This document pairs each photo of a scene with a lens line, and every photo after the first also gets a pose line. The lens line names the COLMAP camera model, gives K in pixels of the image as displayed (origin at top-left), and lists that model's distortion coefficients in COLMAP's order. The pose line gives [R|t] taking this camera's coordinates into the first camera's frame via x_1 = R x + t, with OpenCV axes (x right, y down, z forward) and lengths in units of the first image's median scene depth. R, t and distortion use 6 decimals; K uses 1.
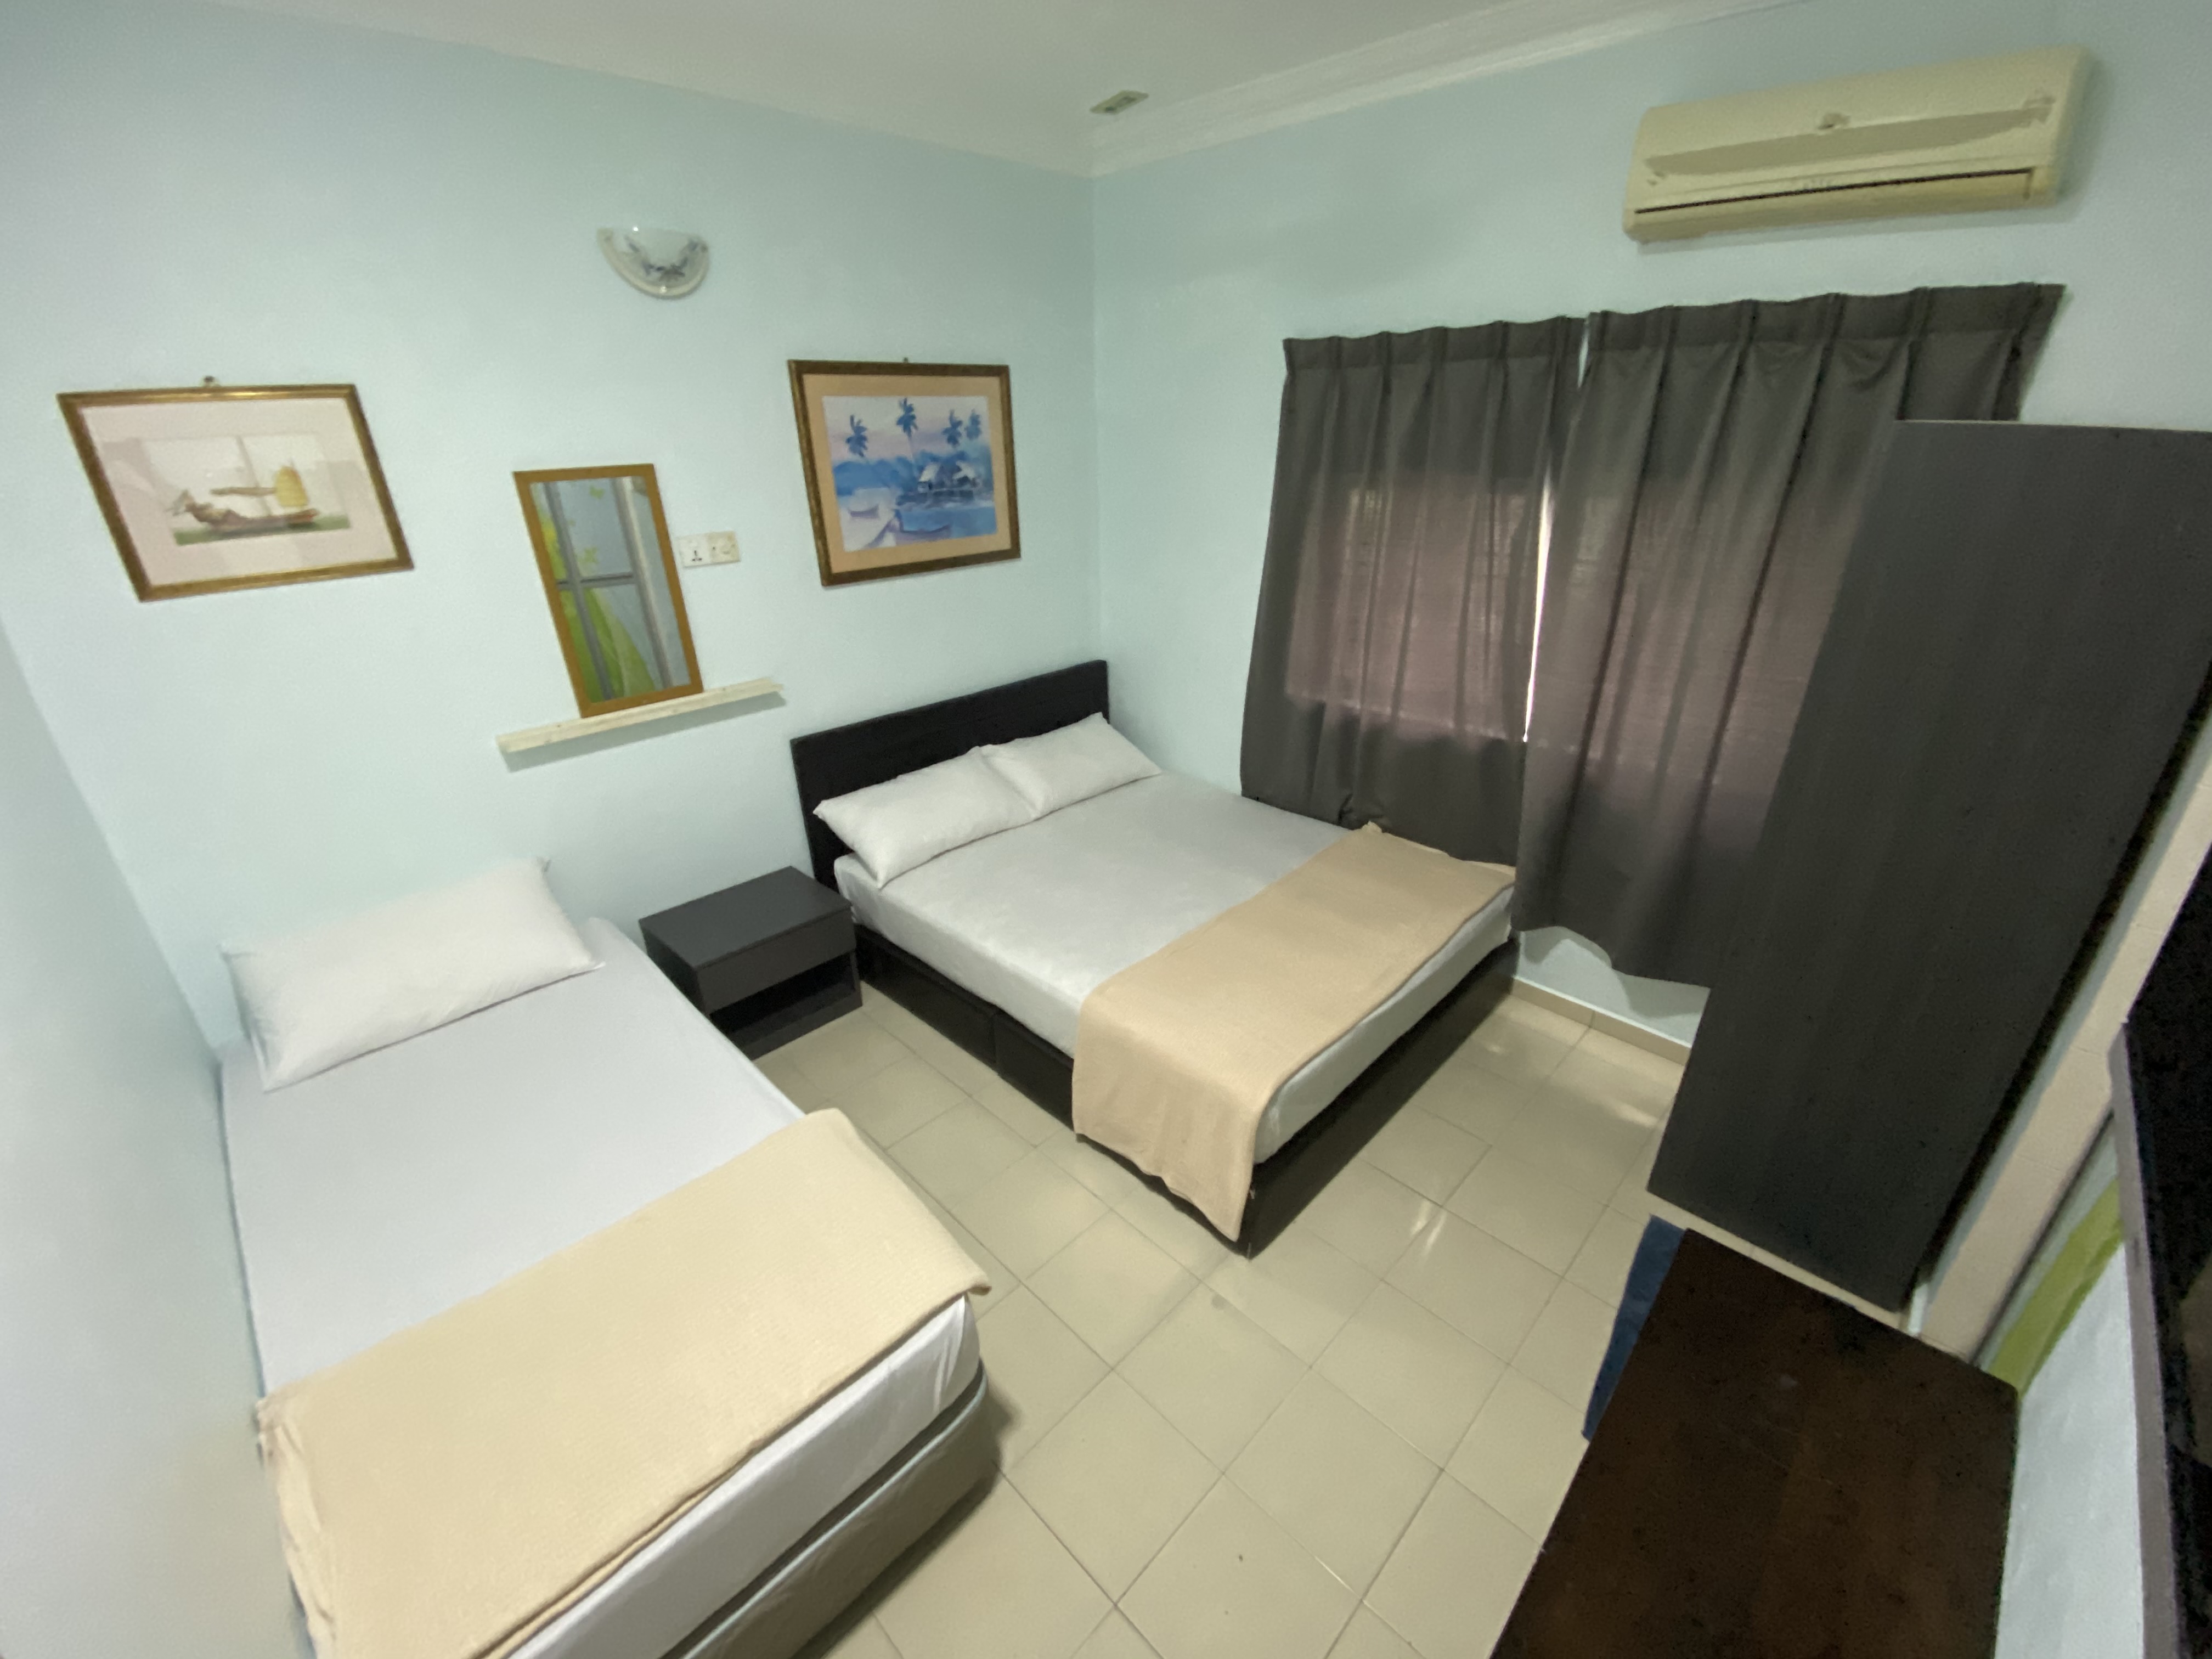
lens RADIAL K [[896.6, 0, 1106.0], [0, 896.6, 829.5], [0, 0, 1]] dist [0.010119, -0.017022]
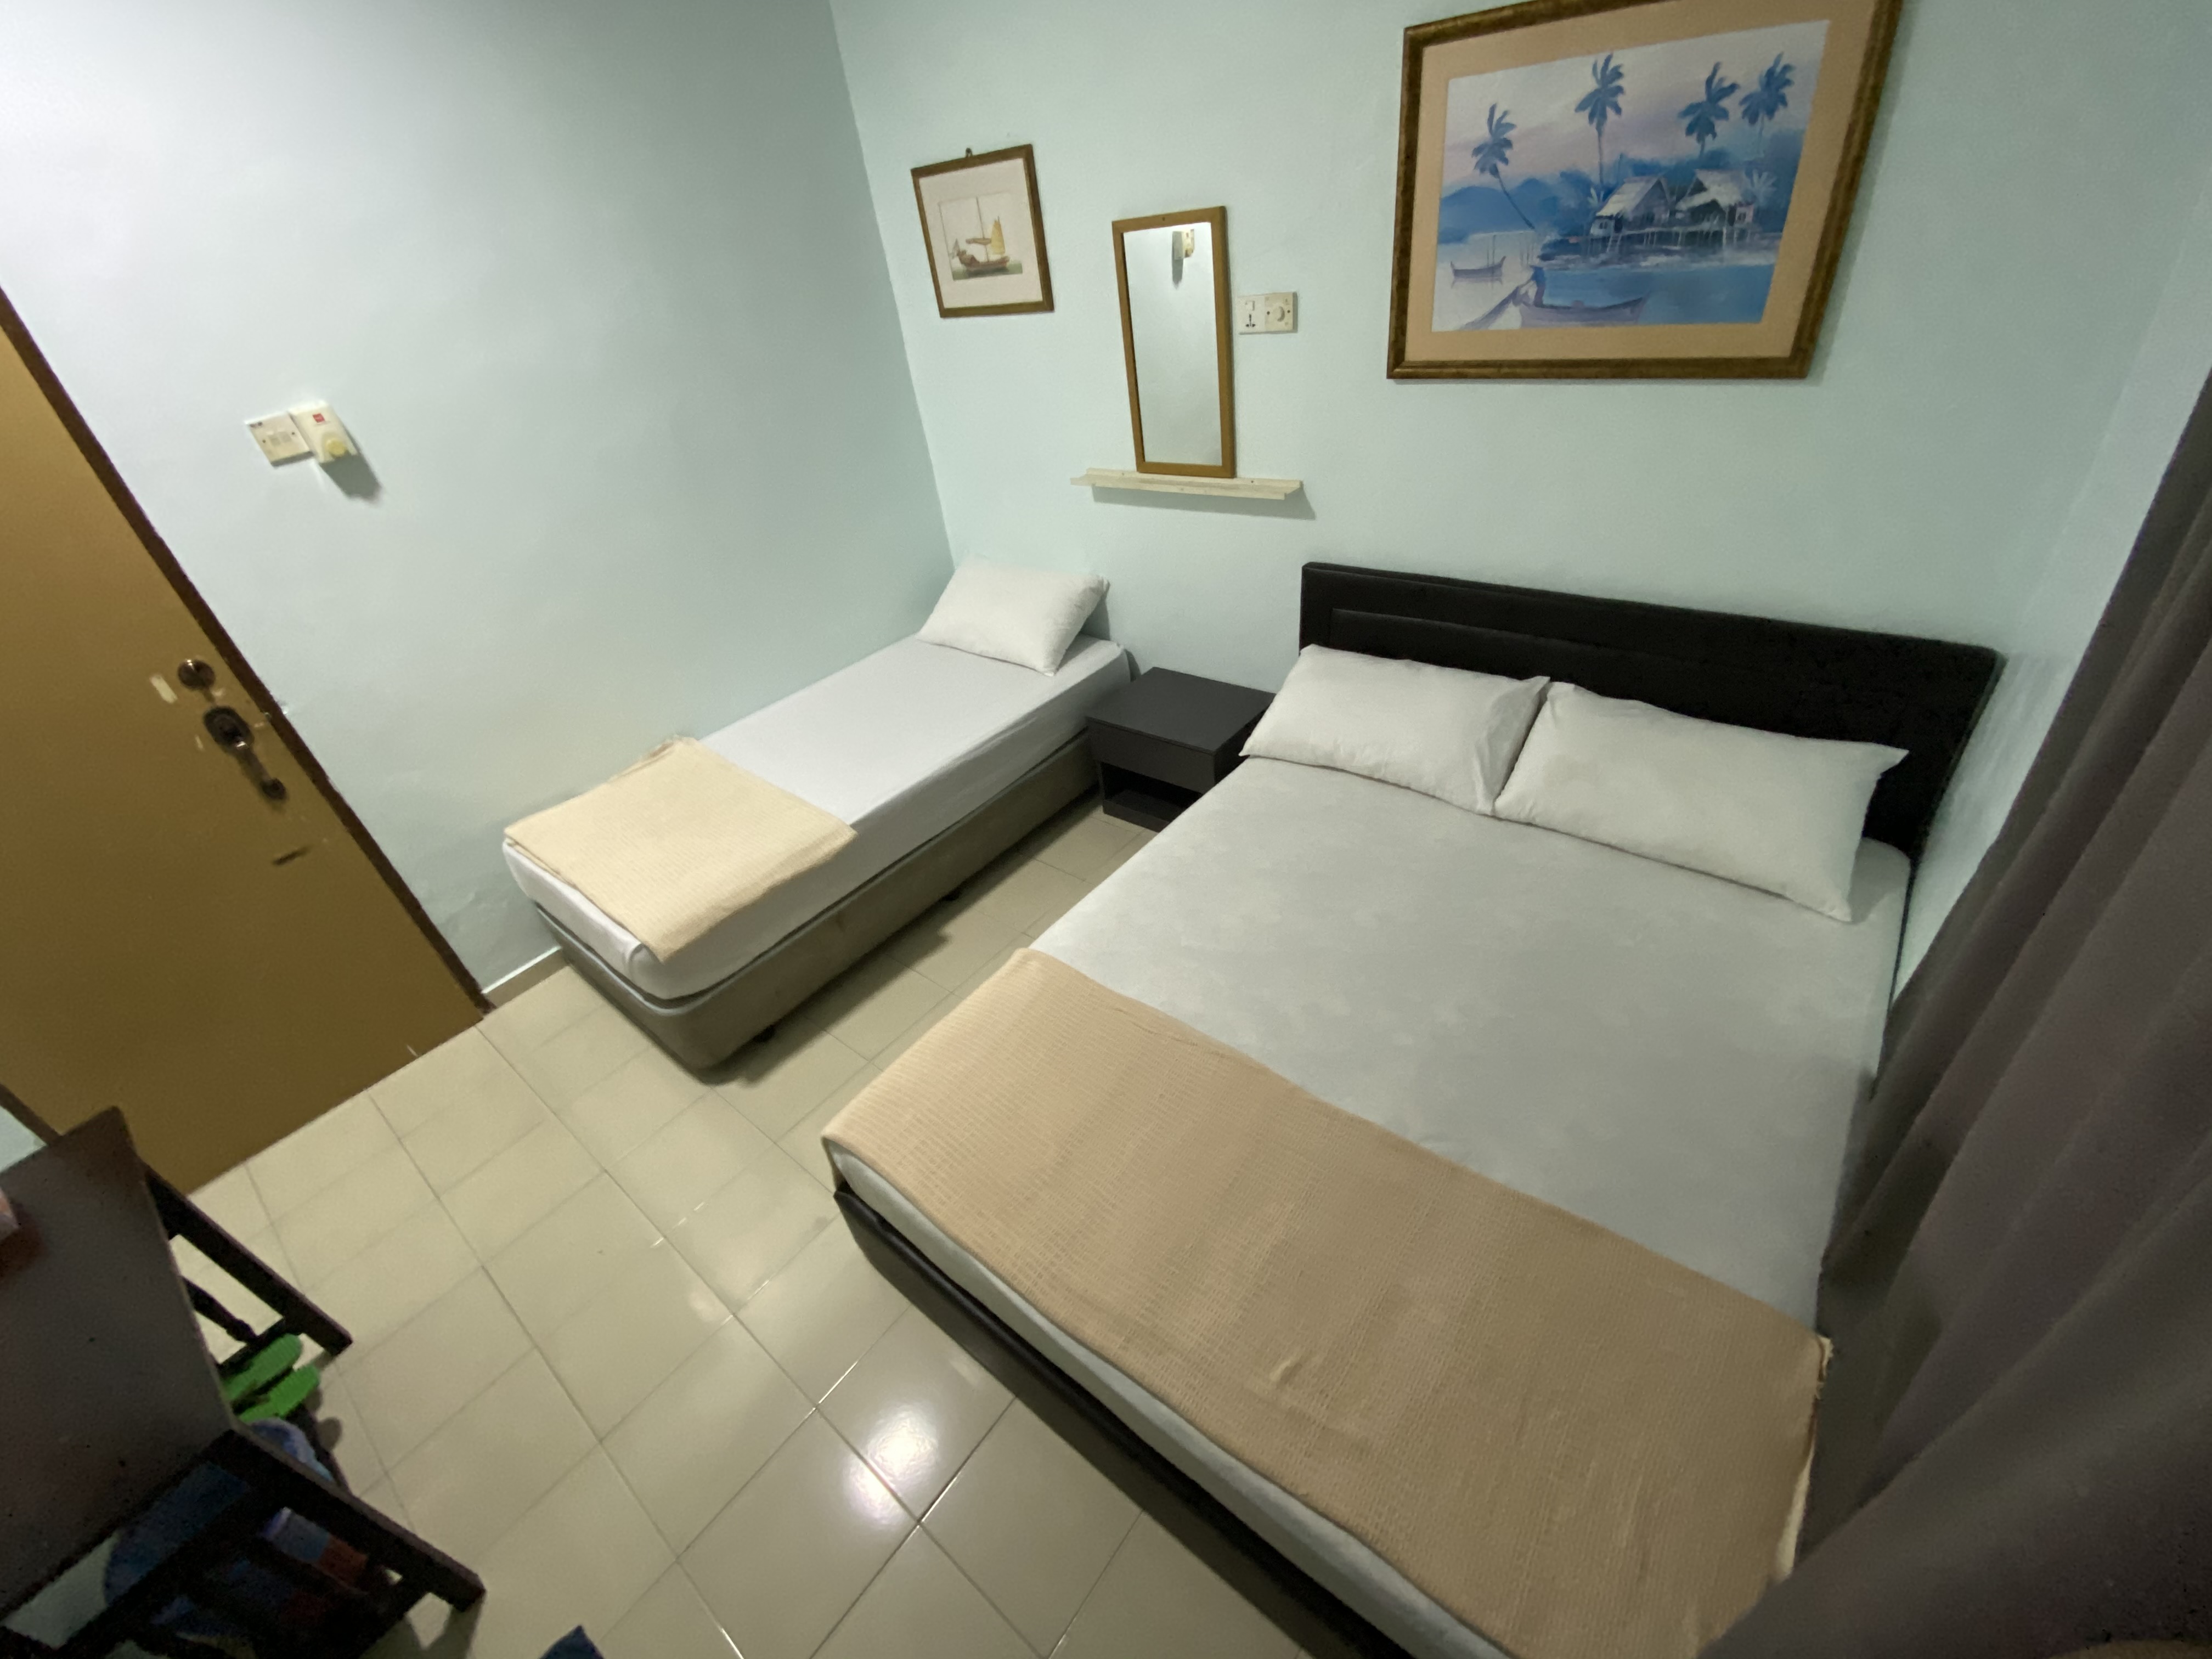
lens RADIAL K [[920.0, 0, 1111.8], [0, 920.0, 822.4], [0, 0, 1]] dist [0.017112, -0.018774]
pose [[0.104382, 0.550187, -0.828492, 0.485987], [-0.316254, 0.808165, 0.496843, -0.274797], [0.942915, 0.210152, 0.258356, 0.648724]]
